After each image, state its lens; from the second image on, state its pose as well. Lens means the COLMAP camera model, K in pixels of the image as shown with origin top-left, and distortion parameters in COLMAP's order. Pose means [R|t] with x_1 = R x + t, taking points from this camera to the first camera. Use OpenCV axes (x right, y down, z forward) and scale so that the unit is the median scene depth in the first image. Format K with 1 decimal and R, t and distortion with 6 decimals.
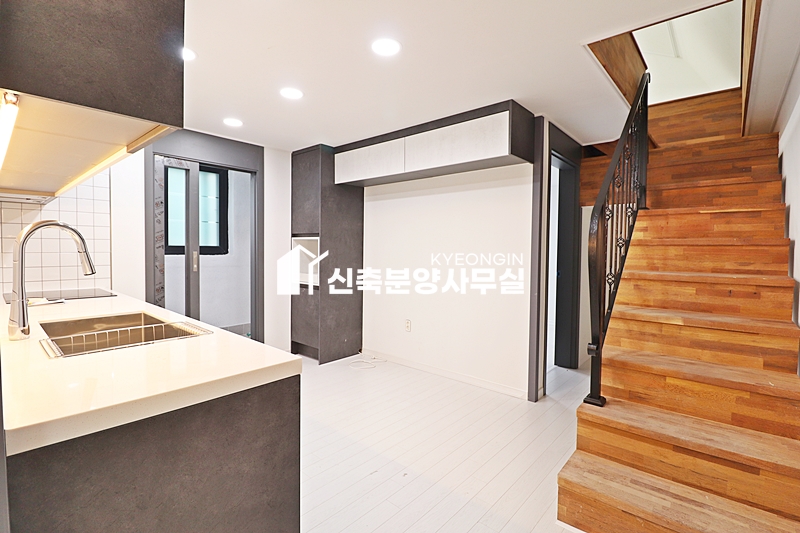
lens RADIAL K [[368.8, 0, 400.2], [0, 368.8, 258.7], [0, 0, 1]] dist [-0.001601, -0.012346]
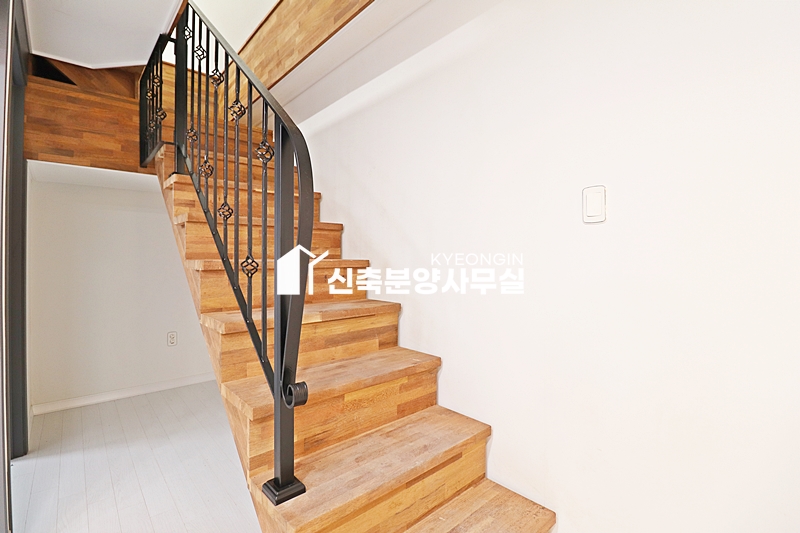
lens RADIAL K [[368.8, 0, 400.2], [0, 368.8, 258.7], [0, 0, 1]] dist [-0.001601, -0.012346]
pose [[0.108463, -0.004802, 0.994089, 0.015022], [0.035074, 0.999384, 0.001000, 0.058650], [-0.993482, 0.034758, 0.108564, 0.819549]]
